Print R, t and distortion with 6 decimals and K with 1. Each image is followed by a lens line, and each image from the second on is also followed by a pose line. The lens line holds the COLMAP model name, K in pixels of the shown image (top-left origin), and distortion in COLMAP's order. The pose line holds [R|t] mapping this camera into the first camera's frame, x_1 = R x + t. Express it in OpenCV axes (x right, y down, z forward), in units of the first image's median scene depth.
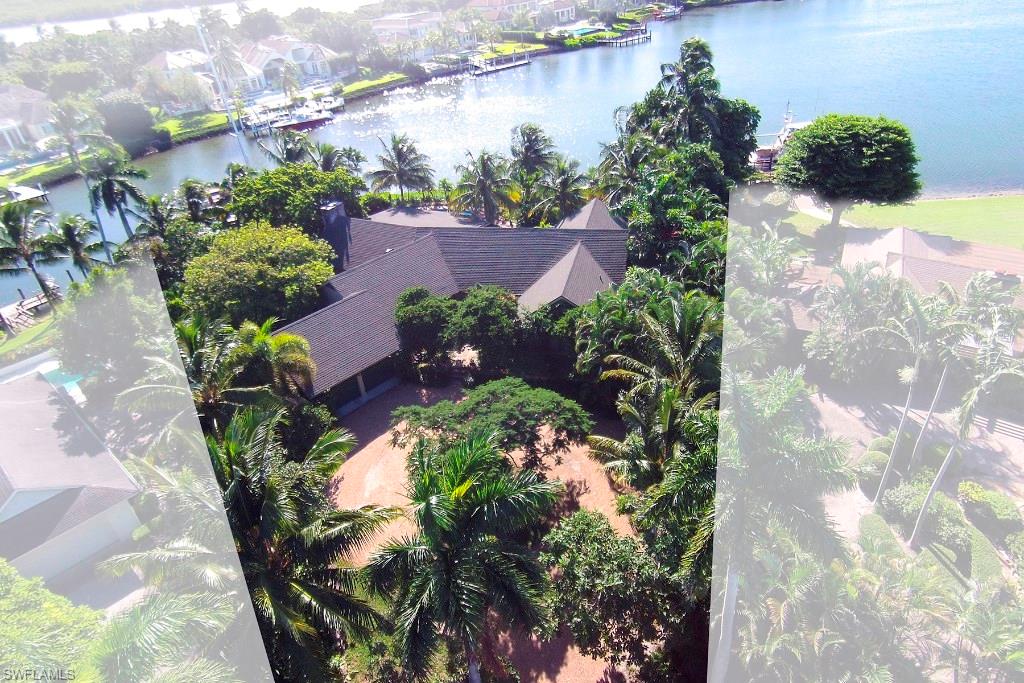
lens RADIAL K [[697.0, 0, 510.9], [0, 697.0, 353.3], [0, 0, 1]] dist [-0.011715, 0.004061]
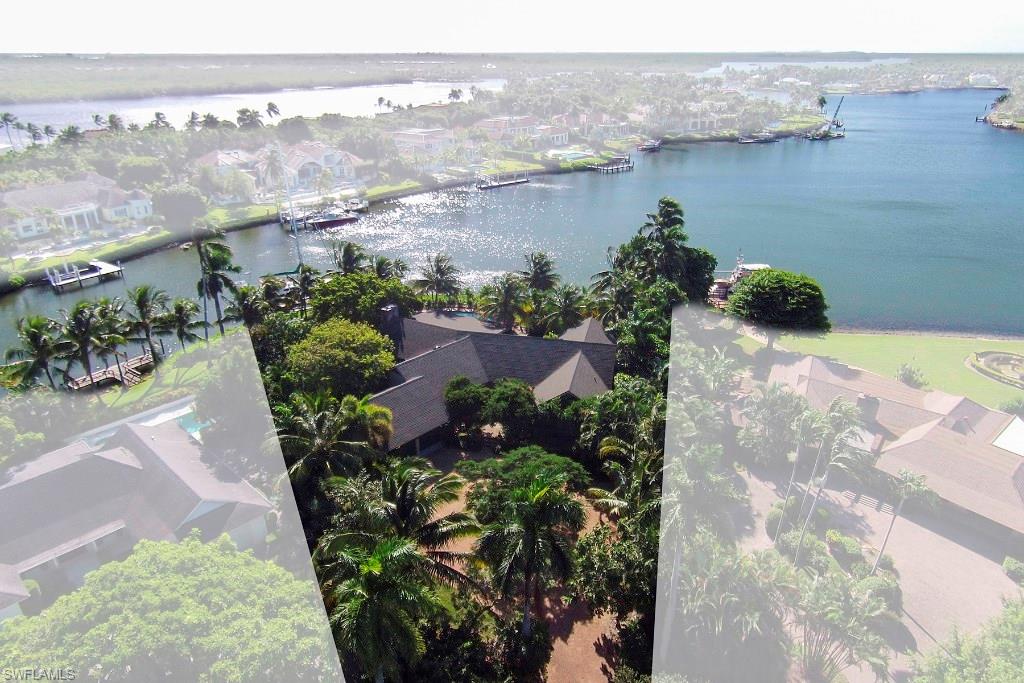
lens RADIAL K [[697.0, 0, 510.9], [0, 697.0, 353.3], [0, 0, 1]] dist [-0.011715, 0.004061]
pose [[0.996730, 0.069643, 0.040985, -0.082025], [-0.064313, 0.990753, -0.119465, 0.014002], [-0.048926, 0.116438, 0.991992, -0.305040]]
